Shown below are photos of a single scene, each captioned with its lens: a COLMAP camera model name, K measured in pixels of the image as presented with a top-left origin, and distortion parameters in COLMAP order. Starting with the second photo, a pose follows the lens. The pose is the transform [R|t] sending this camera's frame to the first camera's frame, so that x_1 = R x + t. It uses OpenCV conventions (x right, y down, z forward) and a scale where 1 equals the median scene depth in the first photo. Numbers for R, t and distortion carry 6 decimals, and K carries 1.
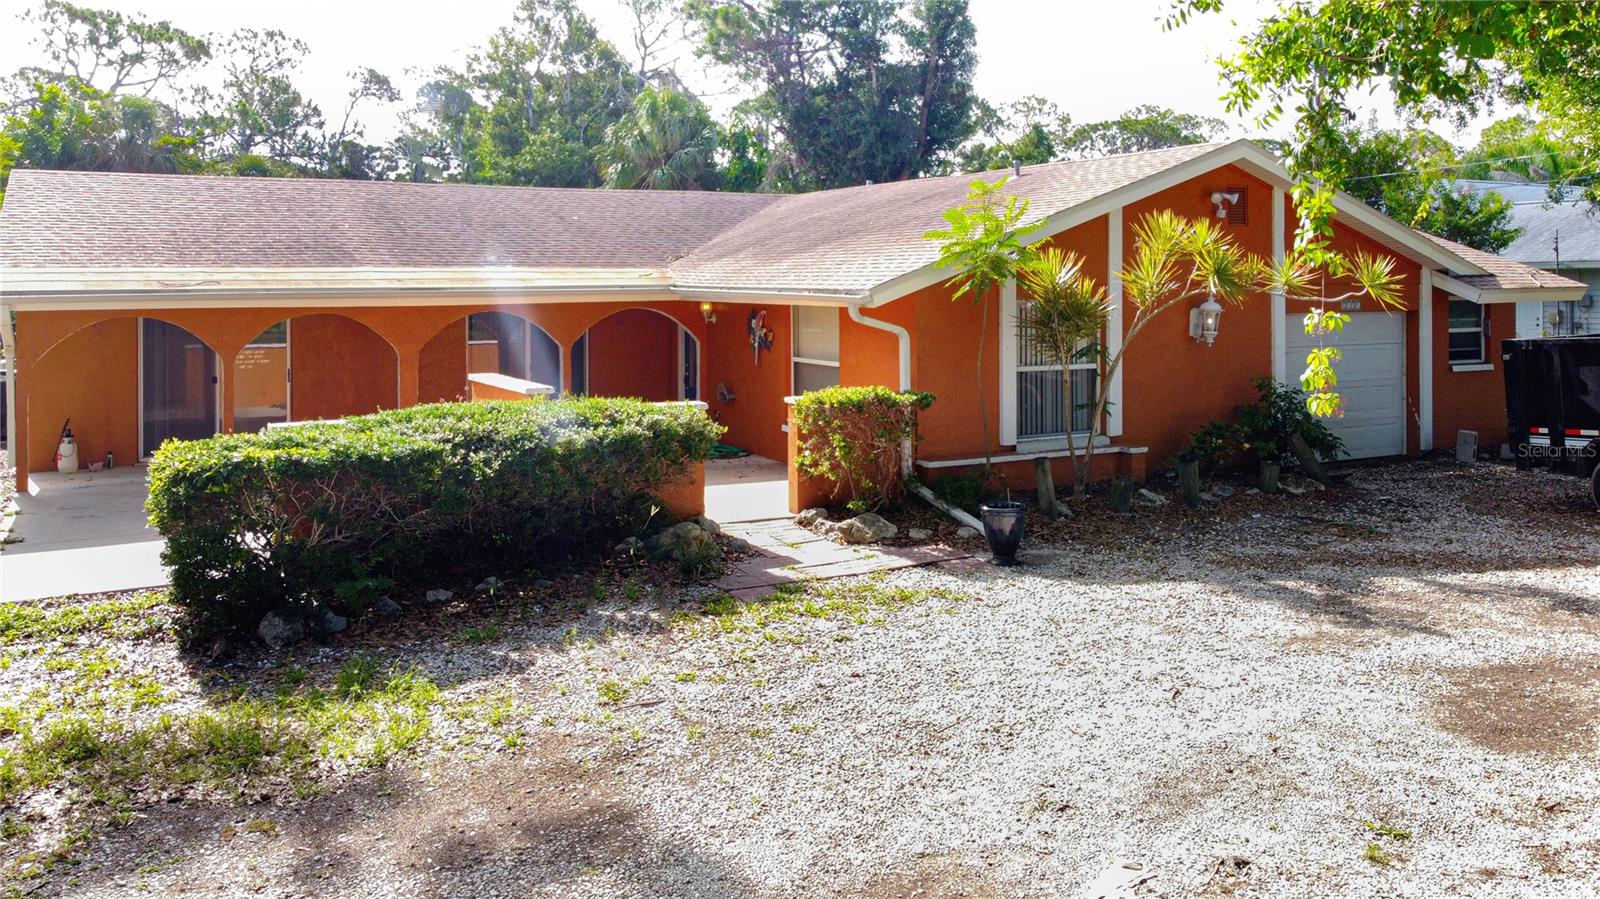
lens RADIAL K [[1333.7, 0, 800.0], [0, 1333.7, 449.5], [0, 0, 1]] dist [0.003354, 0.009572]
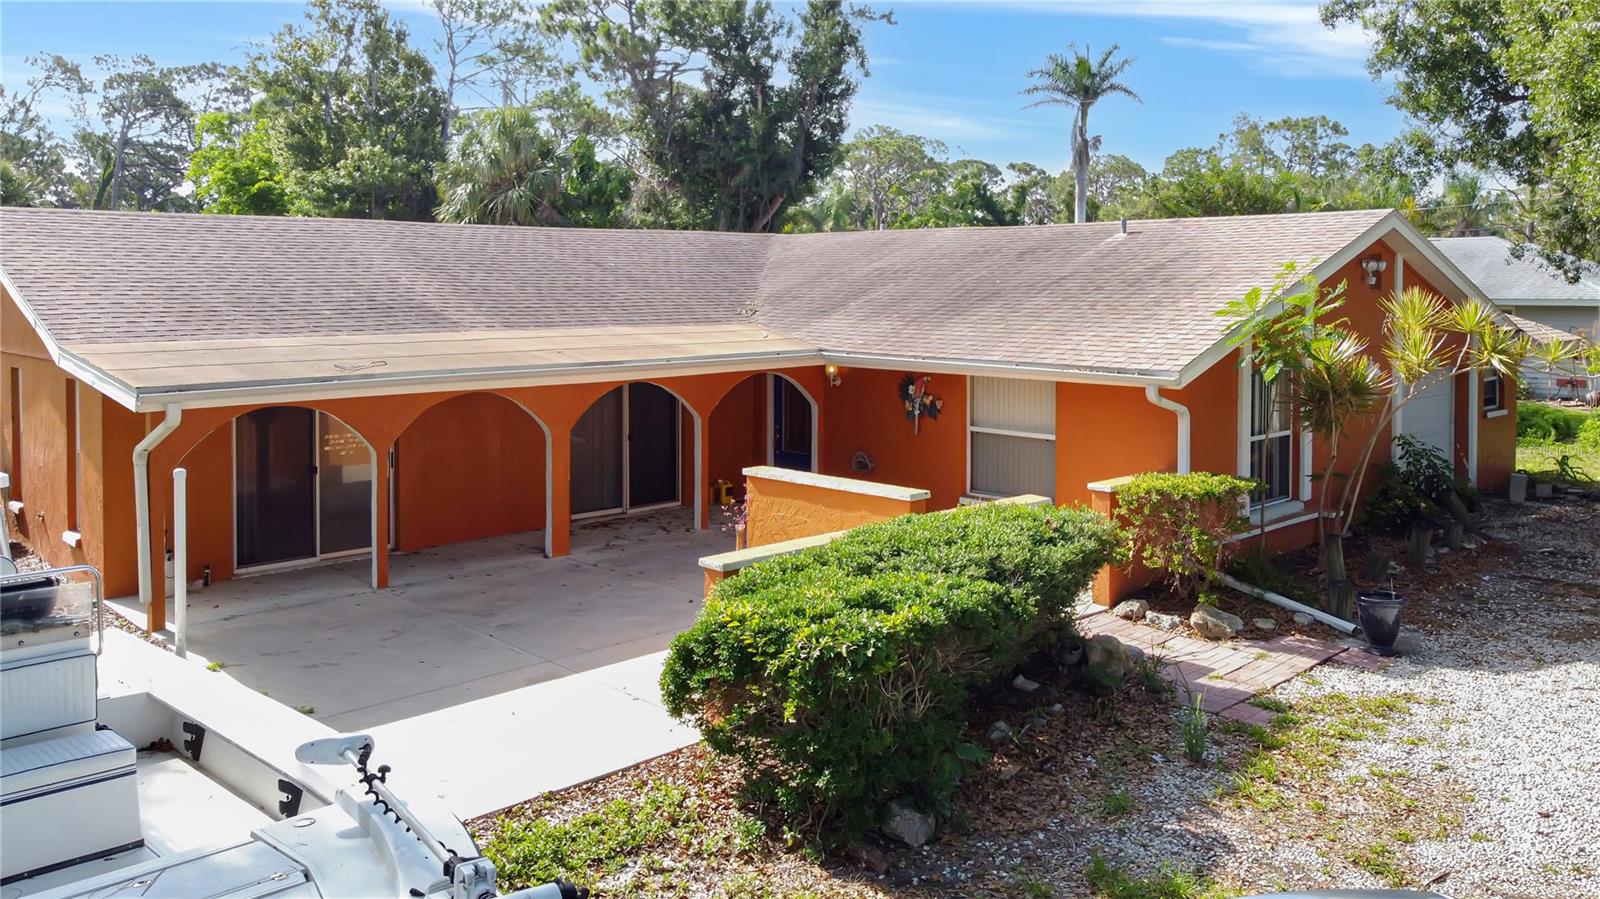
lens RADIAL K [[1333.7, 0, 800.0], [0, 1333.7, 449.5], [0, 0, 1]] dist [0.003354, 0.009572]
pose [[0.963714, -0.030707, 0.265166, -0.343787], [0.031050, 0.999514, 0.002898, -0.054157], [-0.265126, 0.005441, 0.964198, 0.102407]]
